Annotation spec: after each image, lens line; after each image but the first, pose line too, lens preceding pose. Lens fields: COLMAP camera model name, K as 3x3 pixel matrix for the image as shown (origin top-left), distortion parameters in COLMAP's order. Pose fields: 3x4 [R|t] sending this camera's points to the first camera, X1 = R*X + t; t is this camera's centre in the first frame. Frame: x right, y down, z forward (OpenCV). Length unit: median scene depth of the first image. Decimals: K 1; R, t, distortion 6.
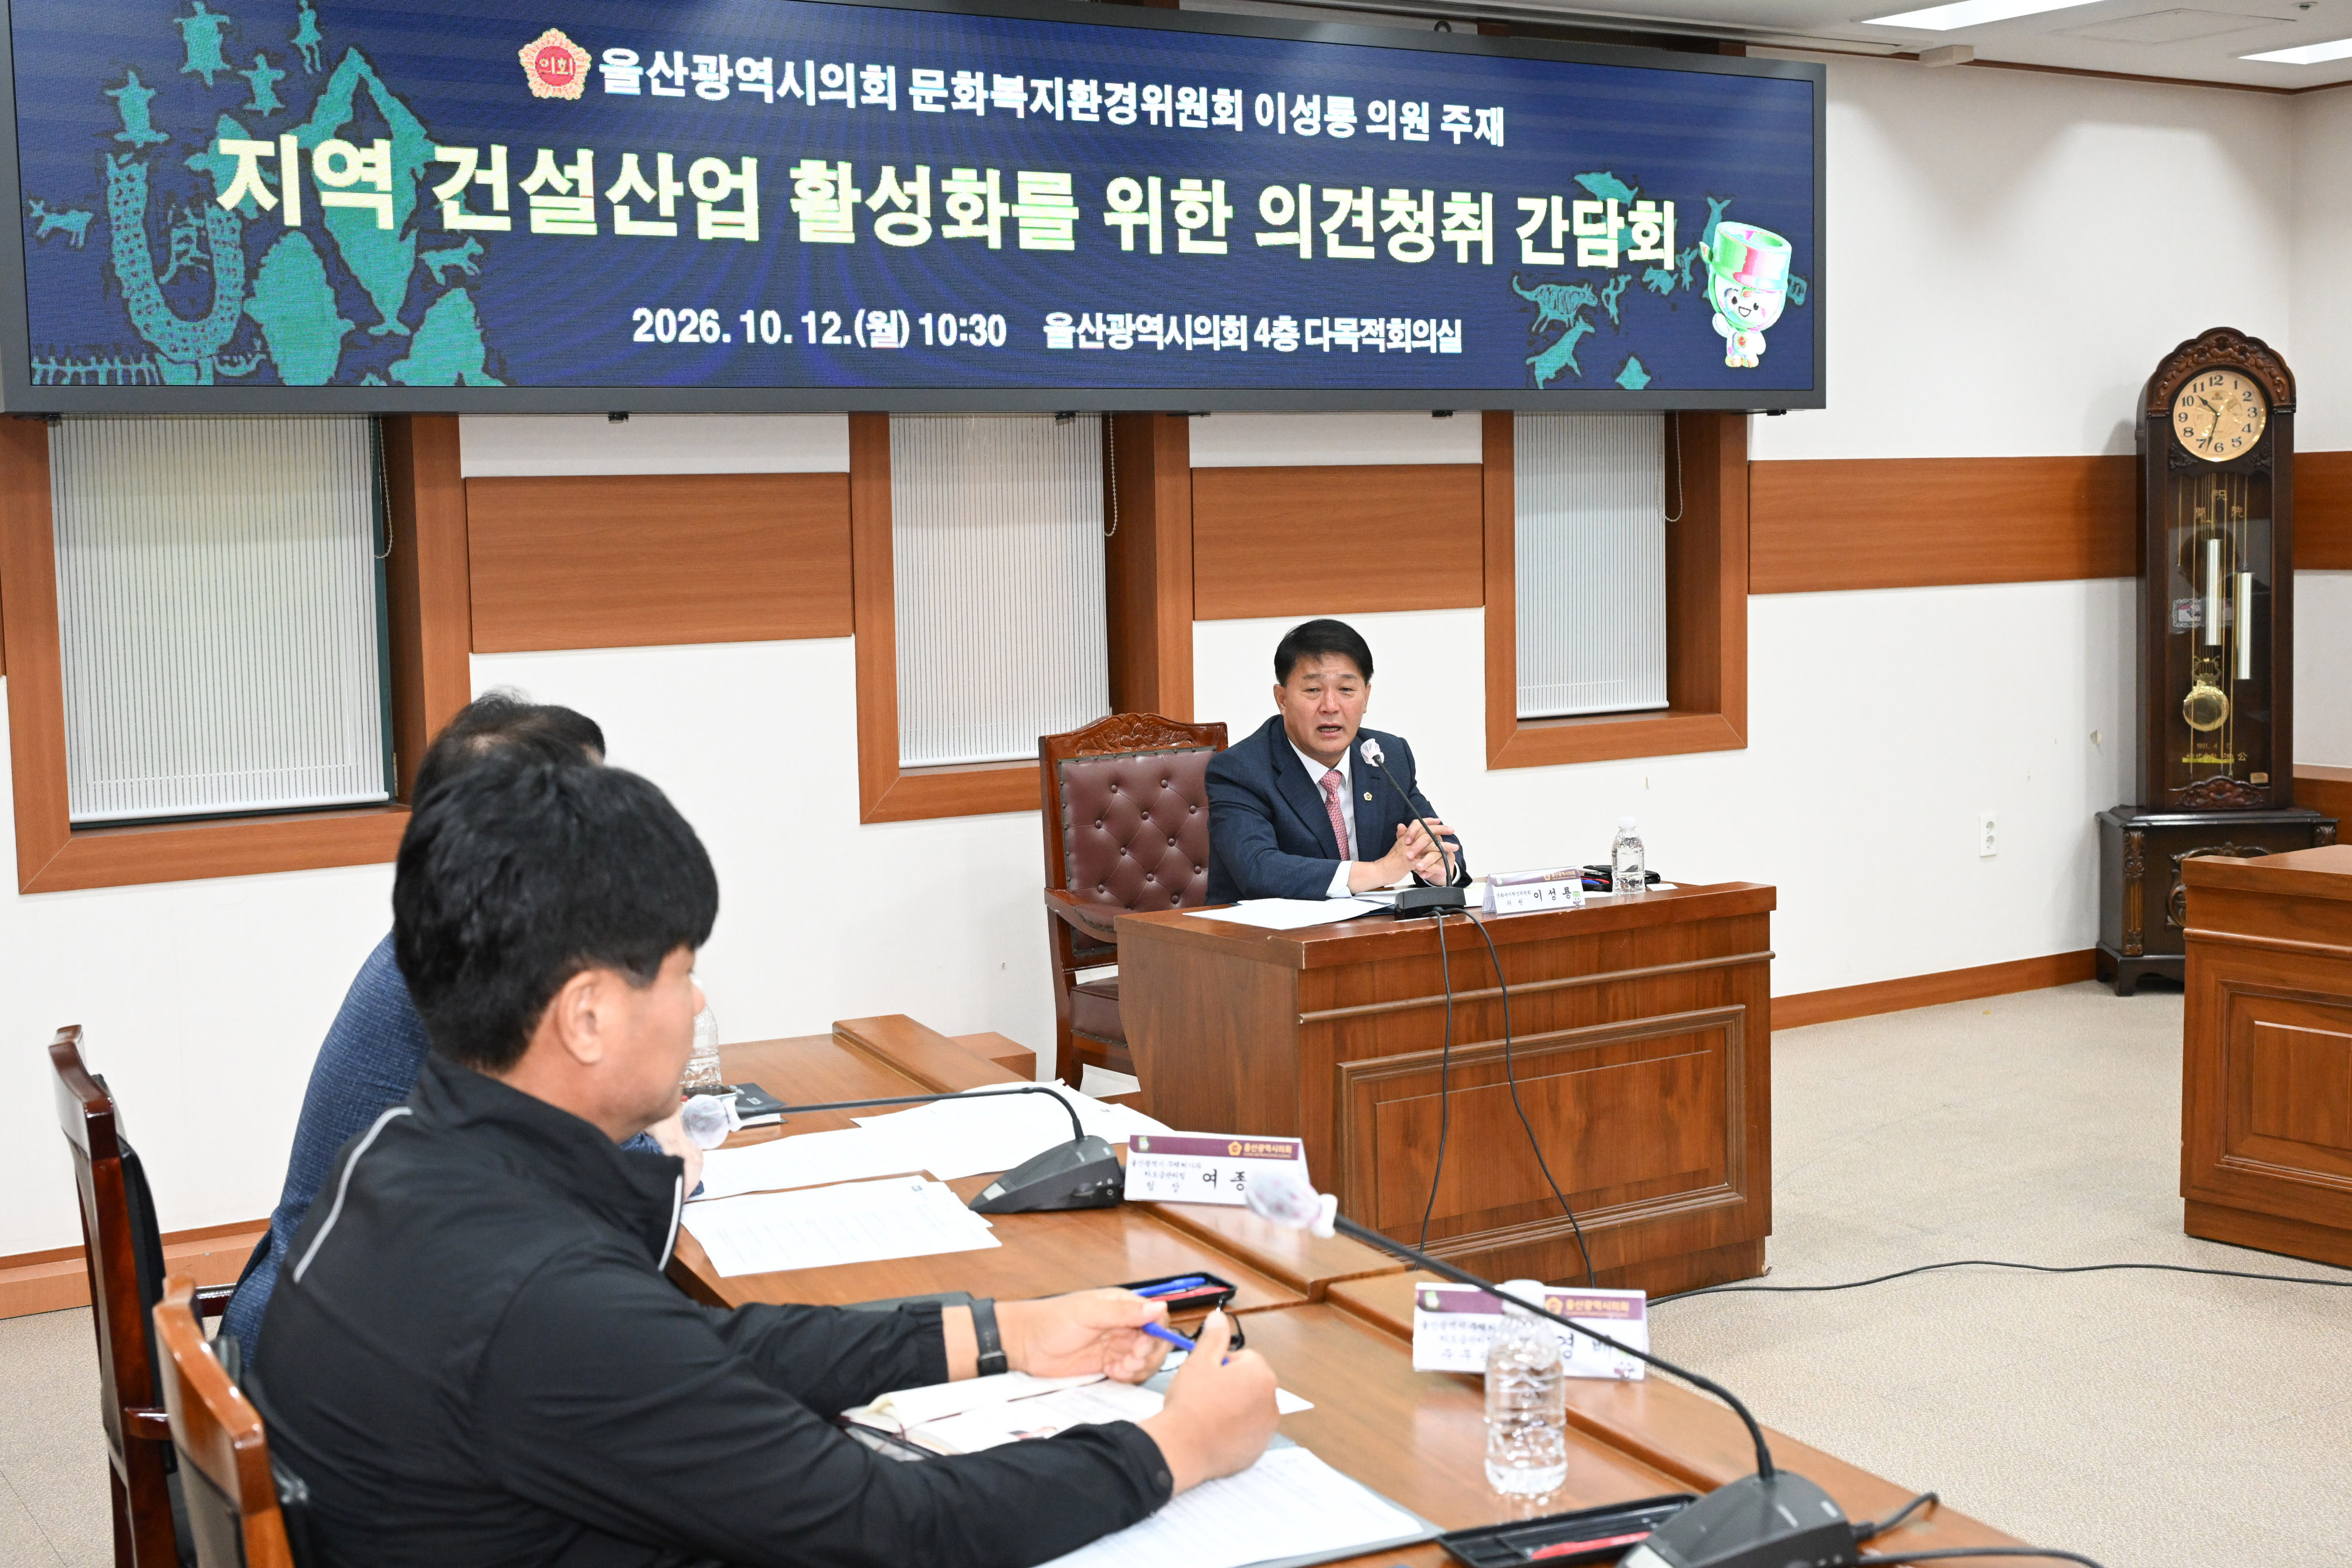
lens RADIAL K [[2878.9, 0, 1146.2], [0, 2878.9, 778.8], [0, 0, 1]] dist [0.000418, -0.001187]
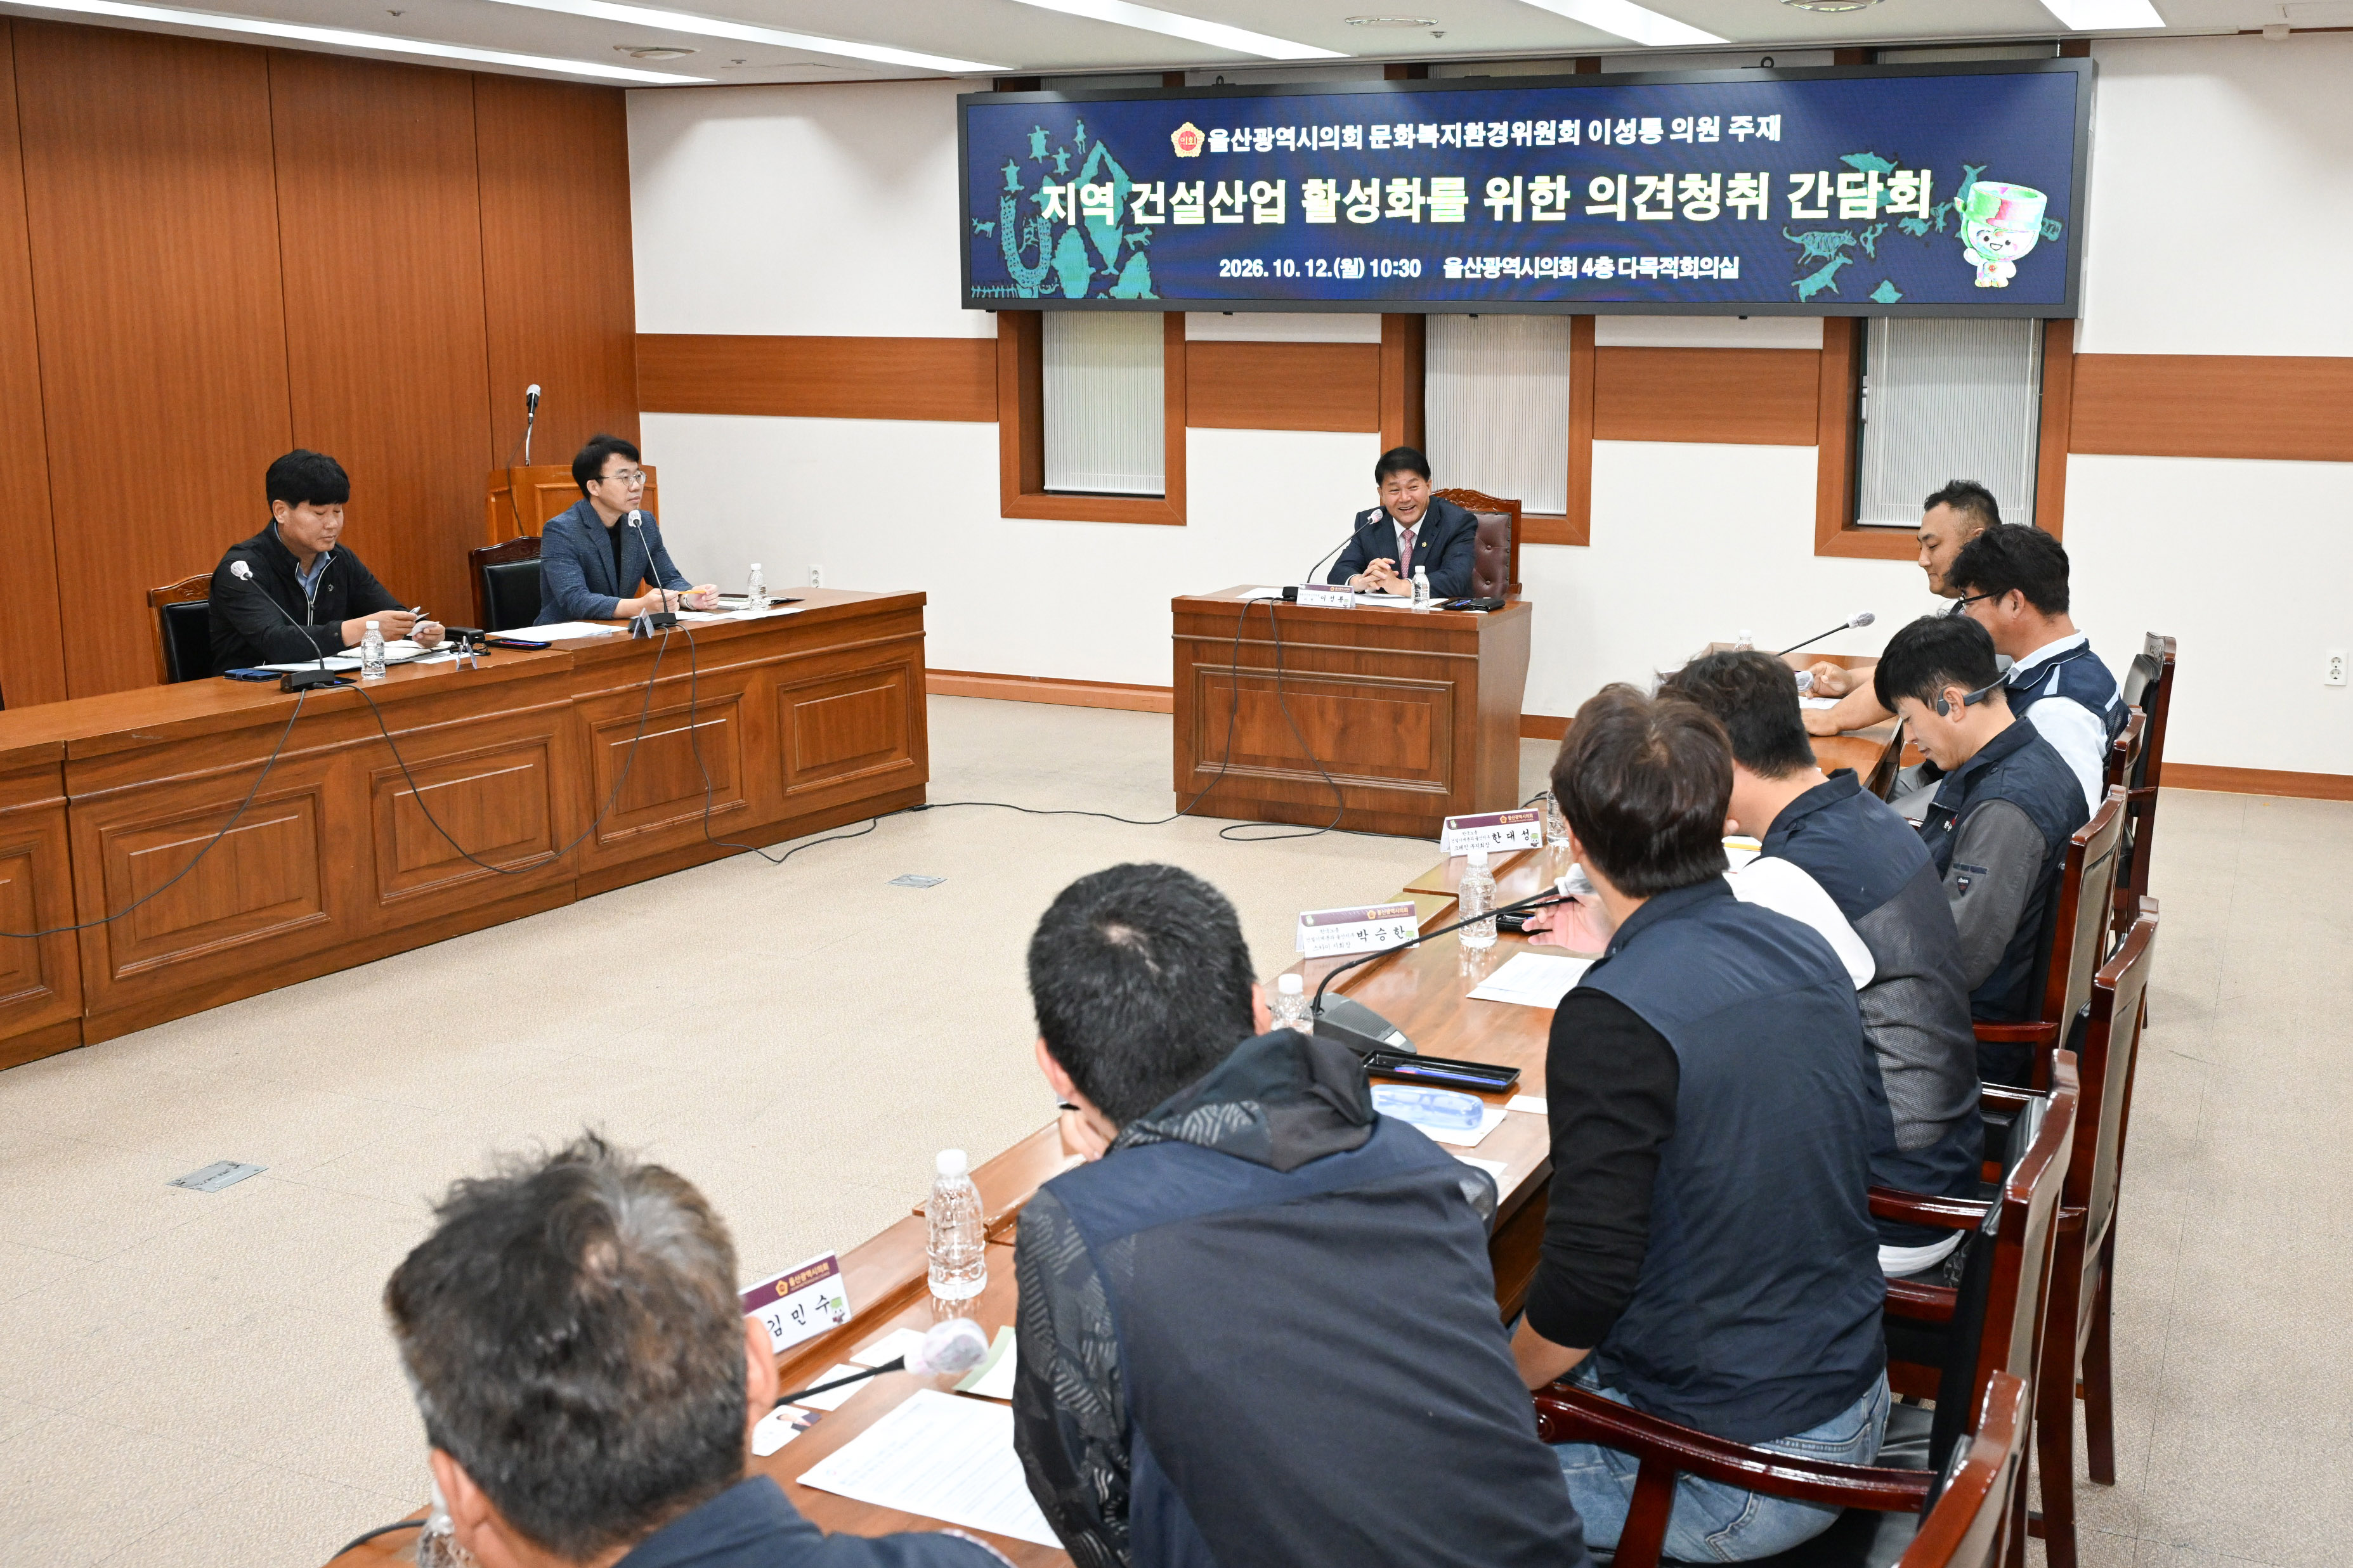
lens RADIAL K [[2380.5, 0, 1303.9], [0, 2380.5, 688.1], [0, 0, 1]] dist [-0.003376, 0.002550]
pose [[0.576371, 0.160039, -0.801364, 1.135267], [-0.092729, 0.987110, 0.130440, -0.084098], [0.811910, -0.000872, 0.583782, 0.076394]]
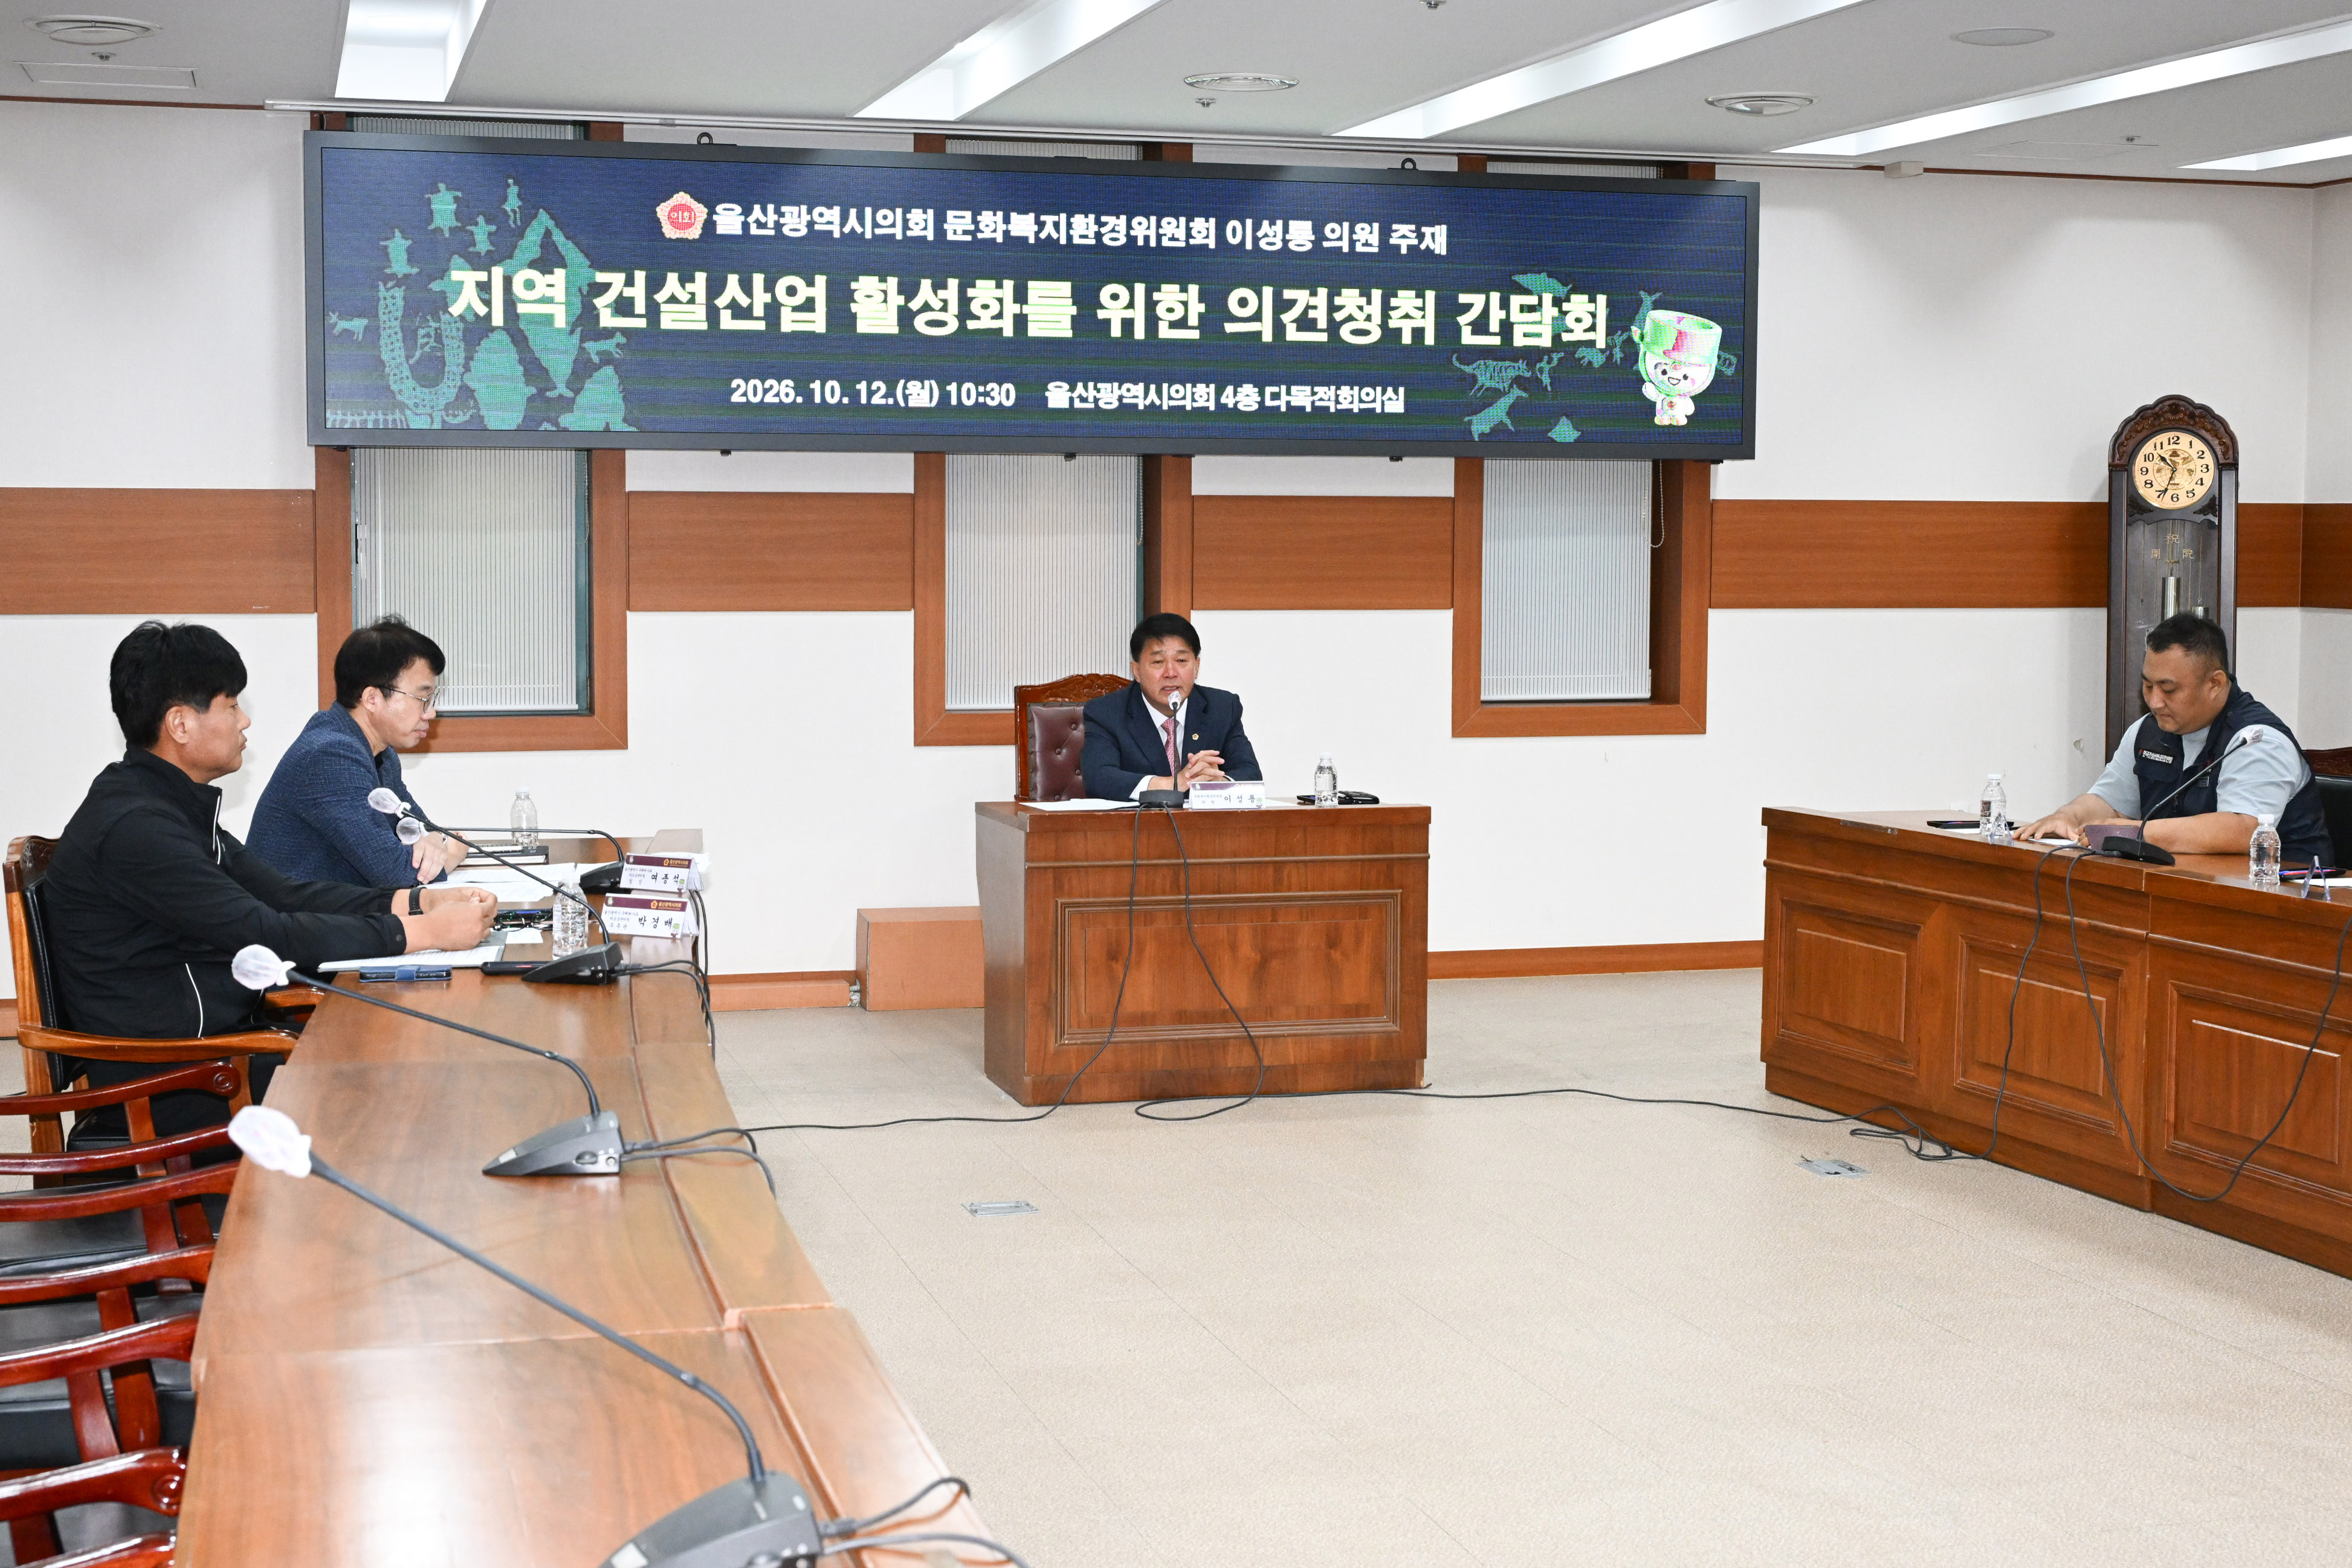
lens RADIAL K [[3225.5, 0, 1174.8], [0, 3225.5, 738.7], [0, 0, 1]] dist [-0.002086, 0.008519]
pose [[0.960903, 0.045549, -0.273114, 0.458178], [-0.051861, 0.998527, -0.015931, 0.031120], [0.271986, 0.029472, 0.961850, -0.473505]]
